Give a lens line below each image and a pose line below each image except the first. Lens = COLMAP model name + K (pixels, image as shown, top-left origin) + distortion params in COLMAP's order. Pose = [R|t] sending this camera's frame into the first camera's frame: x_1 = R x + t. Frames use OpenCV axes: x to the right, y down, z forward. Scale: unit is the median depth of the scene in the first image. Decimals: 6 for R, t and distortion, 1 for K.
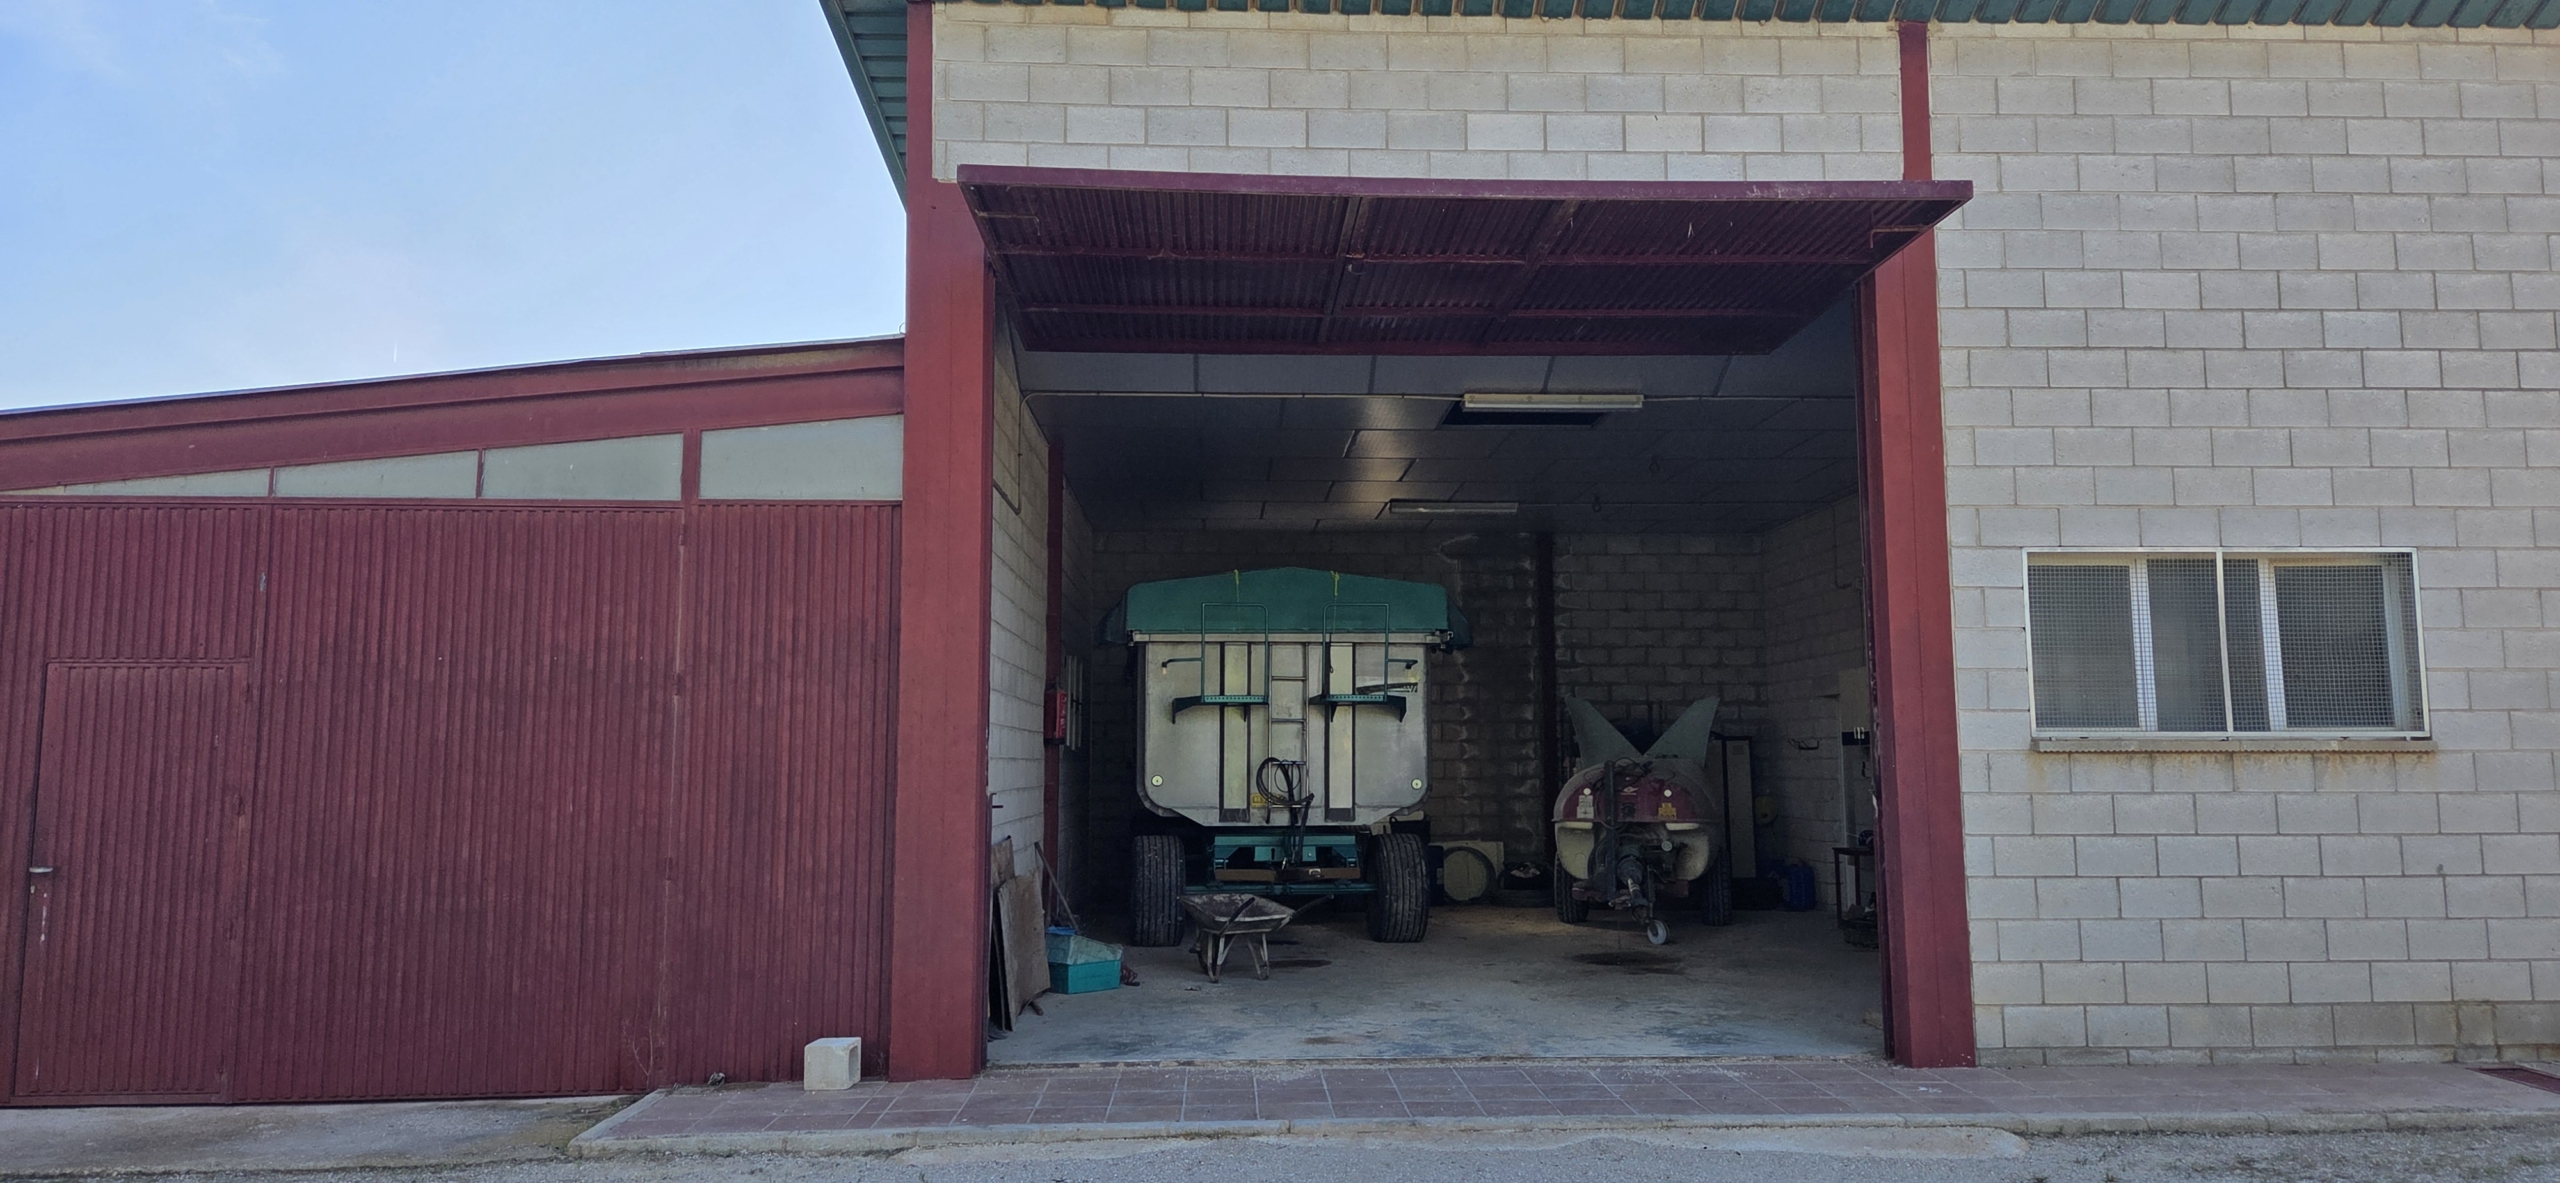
lens RADIAL K [[1725.7, 0, 1270.2], [0, 1725.7, 559.4], [0, 0, 1]] dist [0.081509, -0.091812]
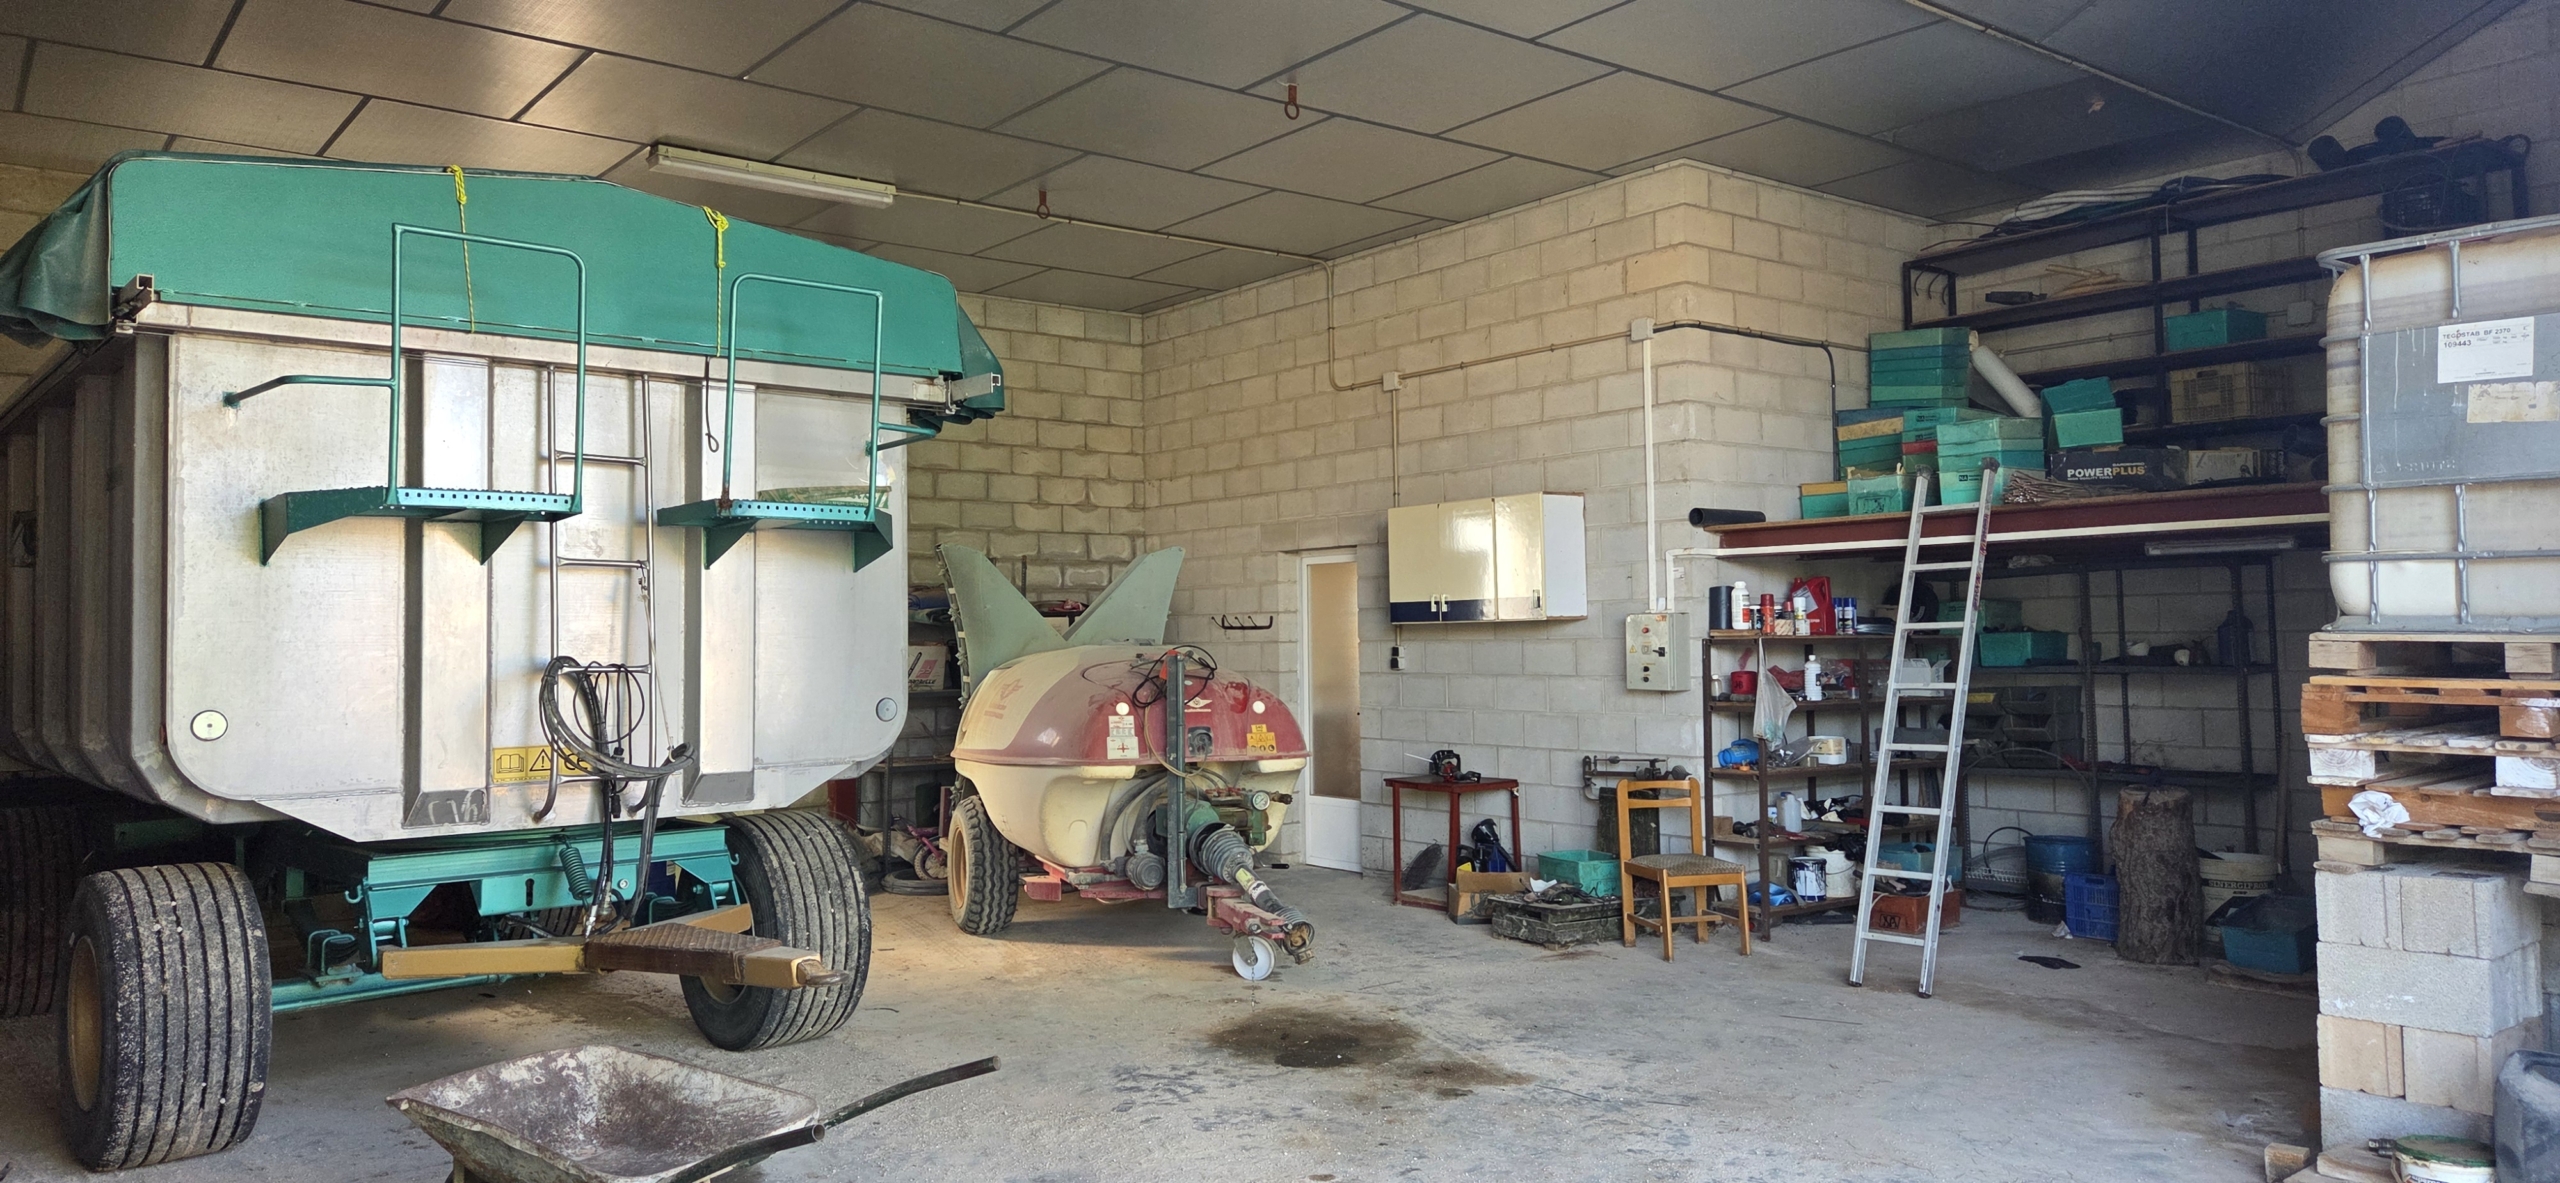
lens RADIAL K [[1708.2, 0, 1284.1], [0, 1708.2, 579.9], [0, 0, 1]] dist [0.095438, -0.087741]
pose [[0.800876, 0.015678, 0.598626, -0.150891], [-0.062953, 0.996322, 0.058129, 0.093764], [-0.595513, -0.084239, 0.798917, 0.858301]]
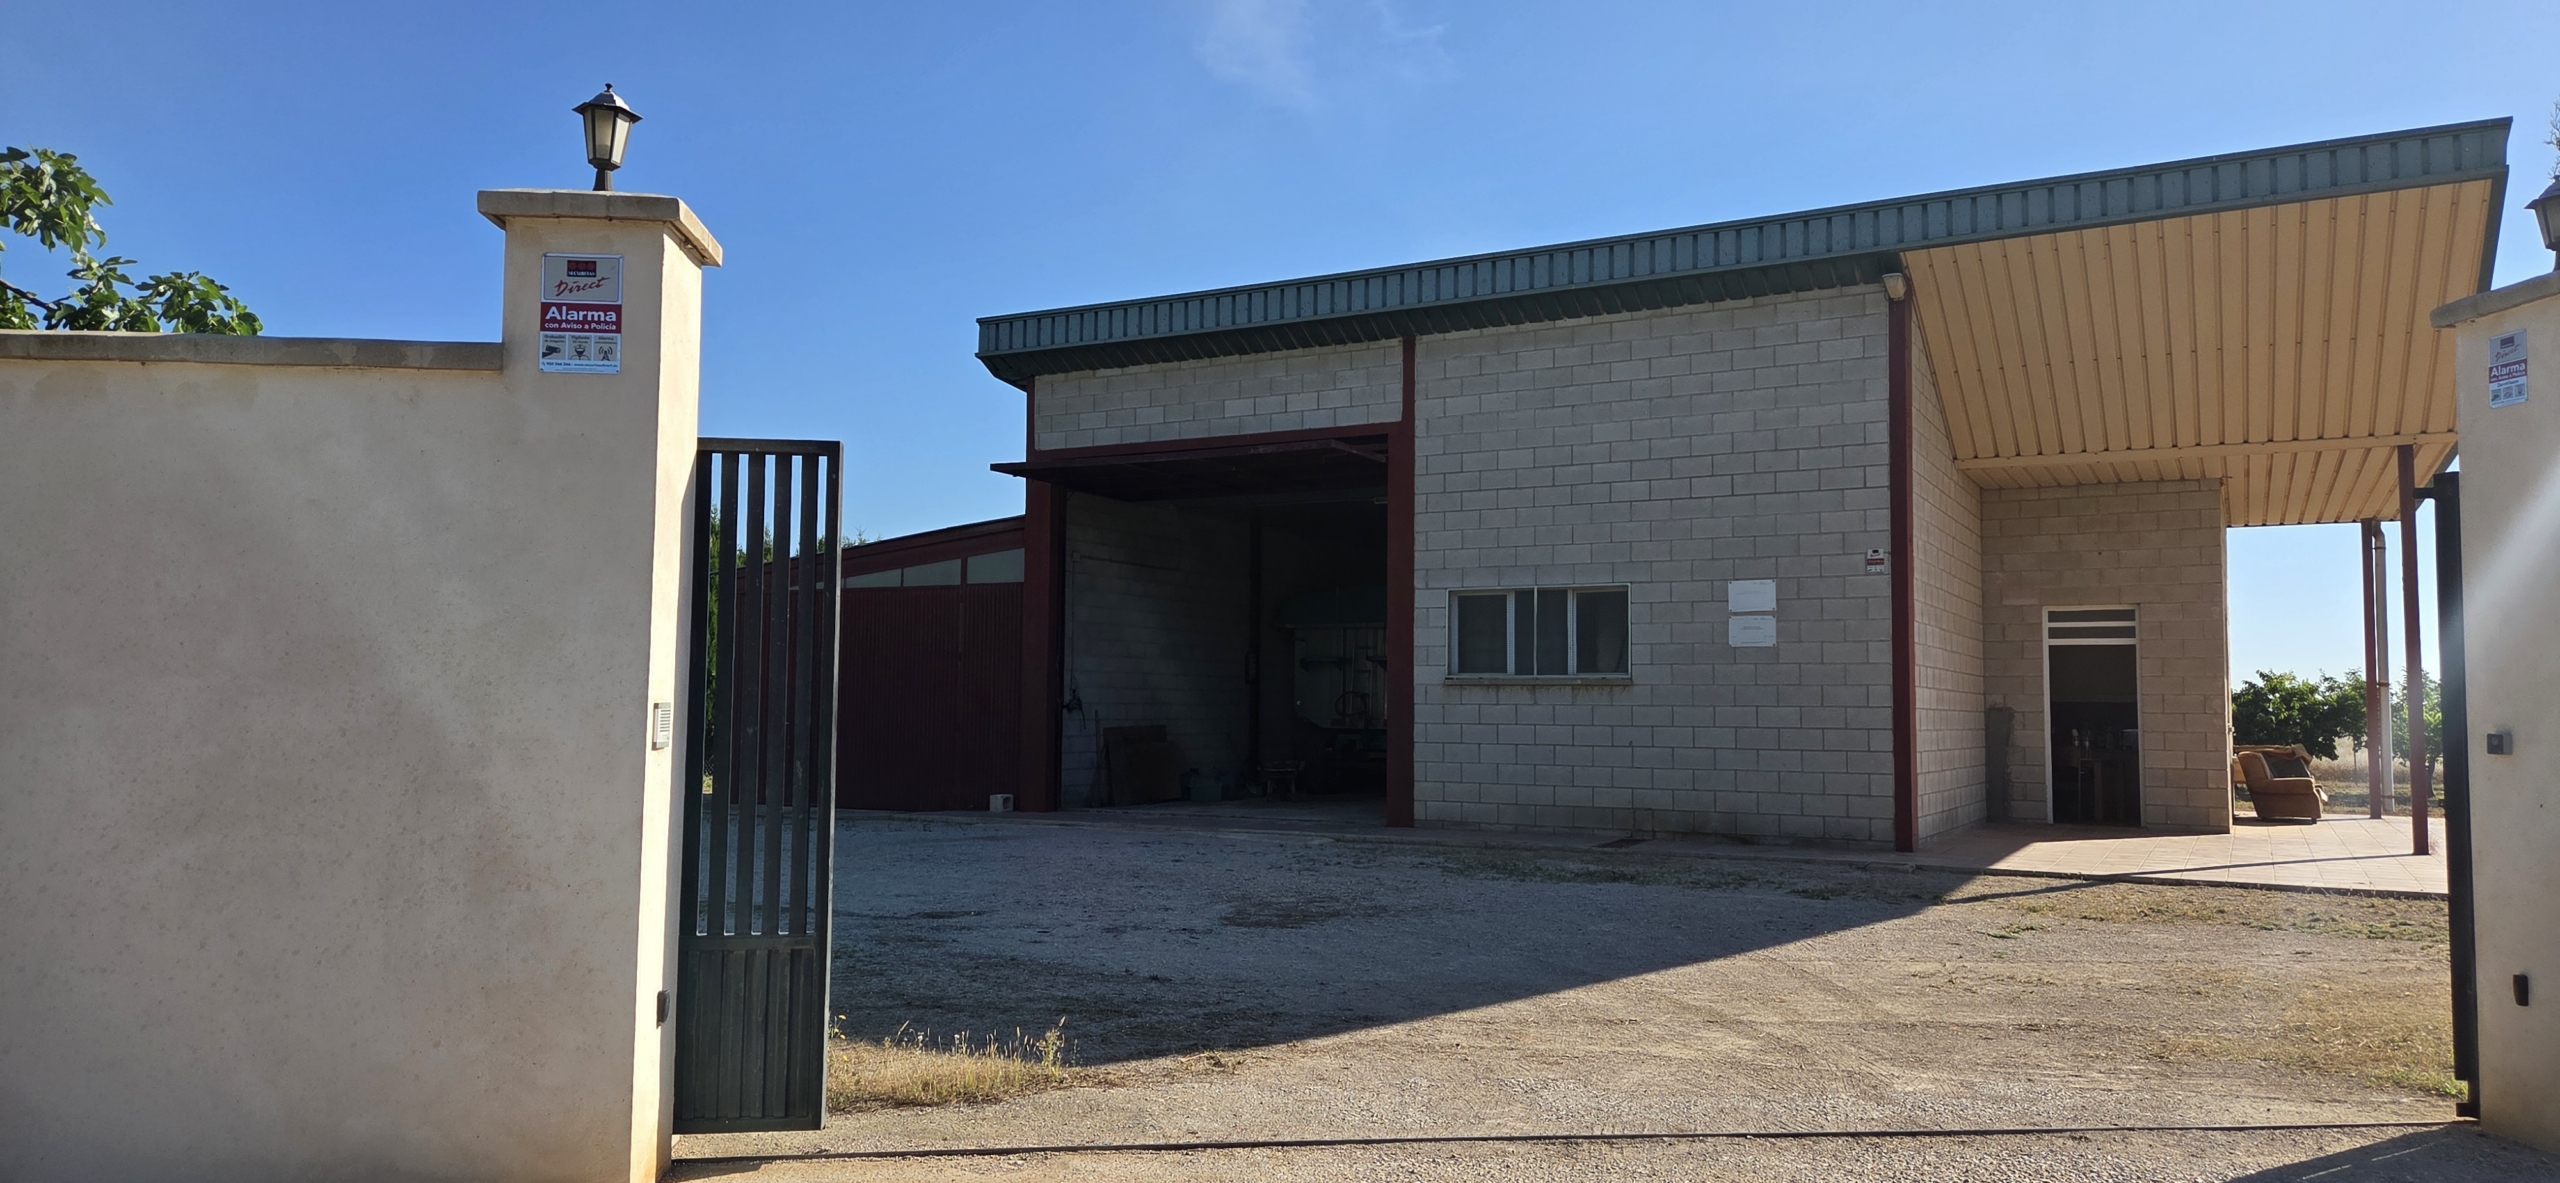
lens RADIAL K [[1708.2, 0, 1284.1], [0, 1708.2, 579.9], [0, 0, 1]] dist [0.095438, -0.087741]
pose [[0.847661, -0.029001, -0.529745, 1.303296], [0.050128, 0.998416, 0.025553, -0.076124], [0.528165, -0.048216, 0.847772, -0.819145]]
